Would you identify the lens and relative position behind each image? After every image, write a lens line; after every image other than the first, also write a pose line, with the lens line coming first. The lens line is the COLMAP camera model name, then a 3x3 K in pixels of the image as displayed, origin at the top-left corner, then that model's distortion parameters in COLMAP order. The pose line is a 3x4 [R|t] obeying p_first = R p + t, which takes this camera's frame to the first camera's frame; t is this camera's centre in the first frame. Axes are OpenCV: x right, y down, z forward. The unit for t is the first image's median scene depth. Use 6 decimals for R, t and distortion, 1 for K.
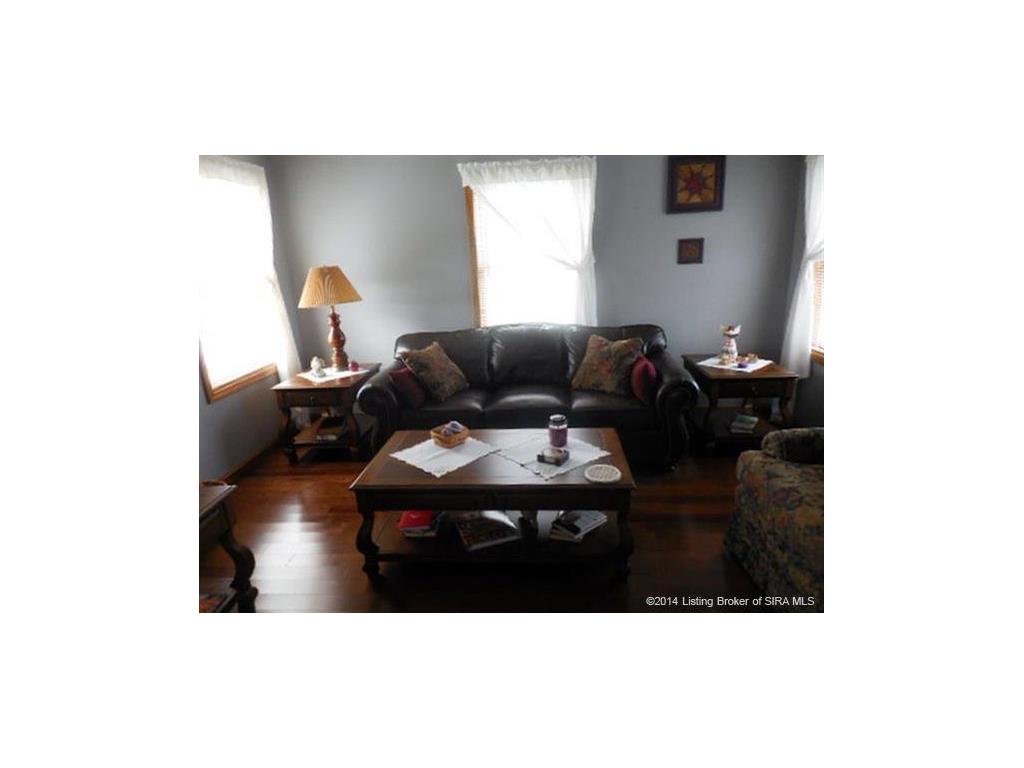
lens RADIAL K [[485.4, 0, 512.0], [0, 485.4, 384.0], [0, 0, 1]] dist [0.002523, 0.000336]
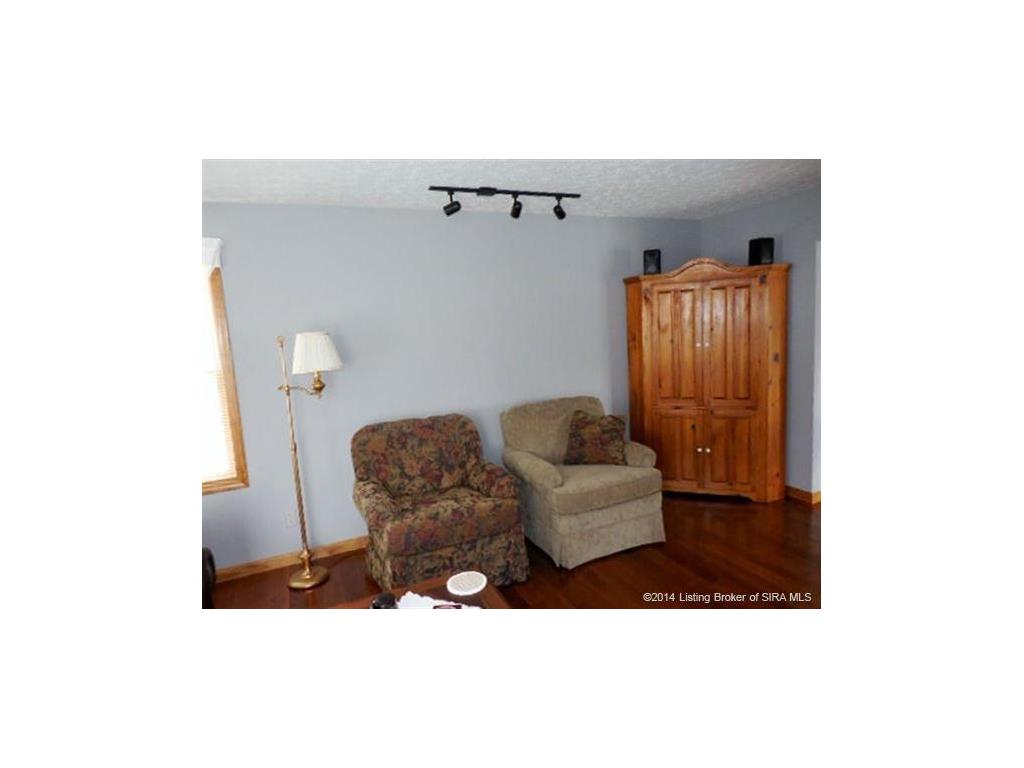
lens RADIAL K [[485.4, 0, 512.0], [0, 485.4, 384.0], [0, 0, 1]] dist [0.002523, 0.000336]
pose [[-0.469272, -0.046780, 0.881814, -0.390477], [0.322391, 0.920591, 0.220403, -0.202272], [-0.822100, 0.387717, -0.416926, 0.698864]]
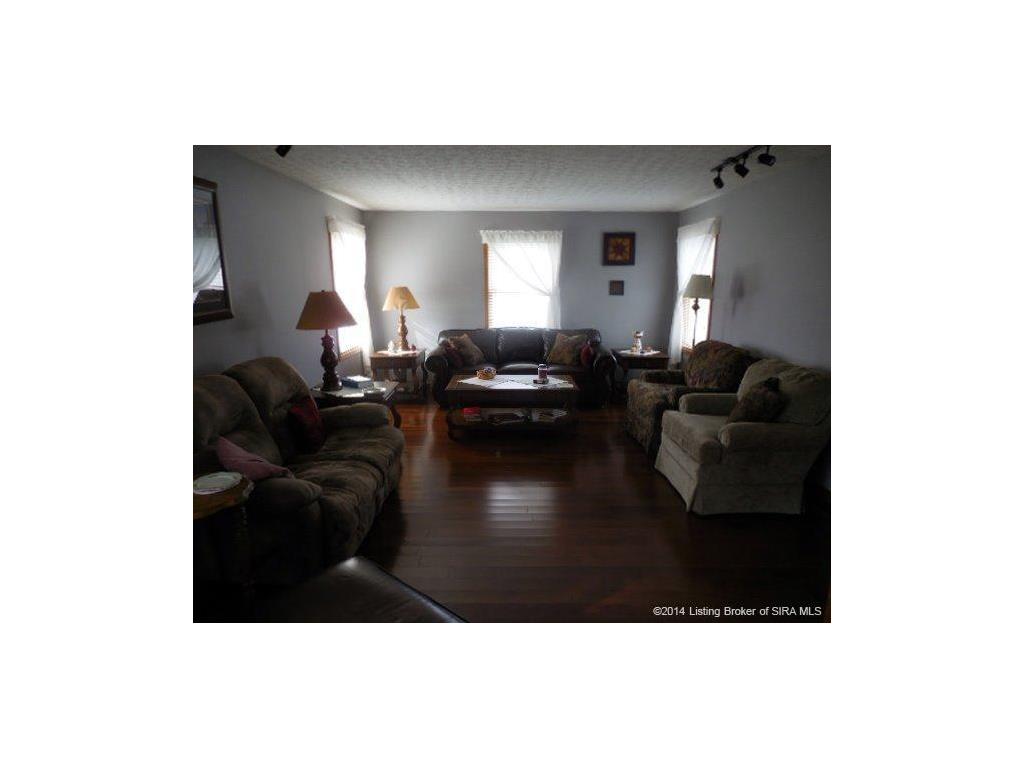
lens RADIAL K [[485.4, 0, 512.0], [0, 485.4, 384.0], [0, 0, 1]] dist [0.002523, 0.000336]
pose [[0.995900, 0.028439, 0.085878, -0.139311], [-0.022548, 0.997375, -0.068813, 0.198379], [-0.087609, 0.066595, 0.993926, -0.671524]]
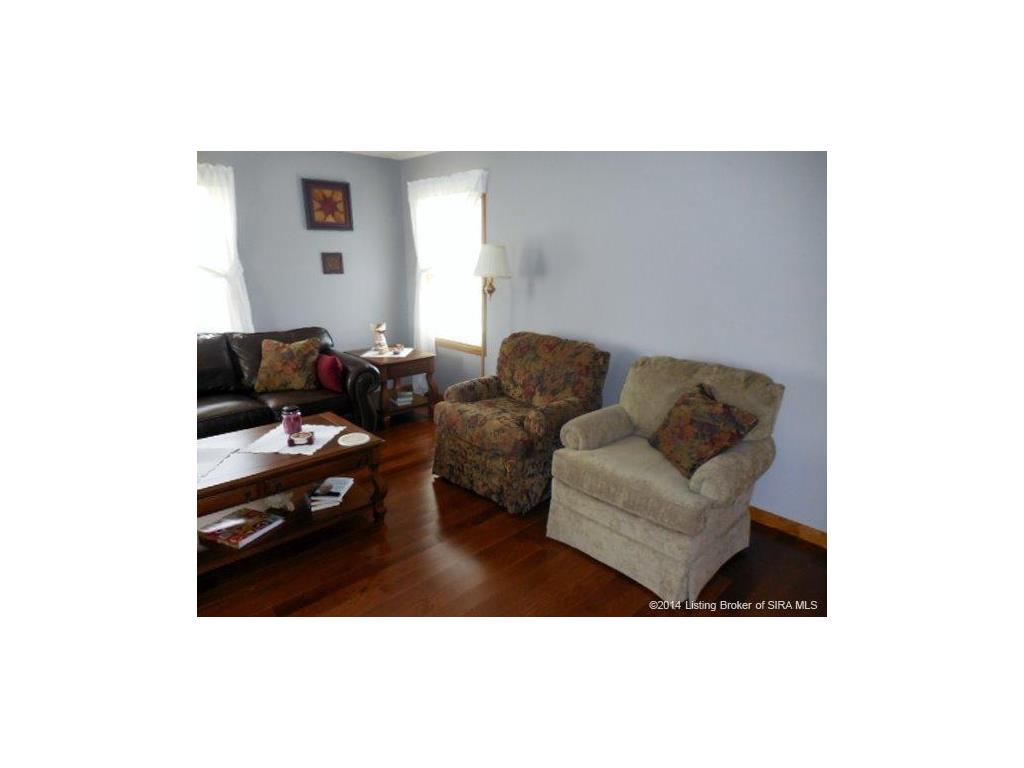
lens RADIAL K [[485.4, 0, 512.0], [0, 485.4, 384.0], [0, 0, 1]] dist [0.002523, 0.000336]
pose [[0.669540, -0.144436, 0.728598, -0.252990], [0.168472, 0.984877, 0.040424, 0.039585], [-0.723418, 0.095683, 0.683748, -0.084443]]
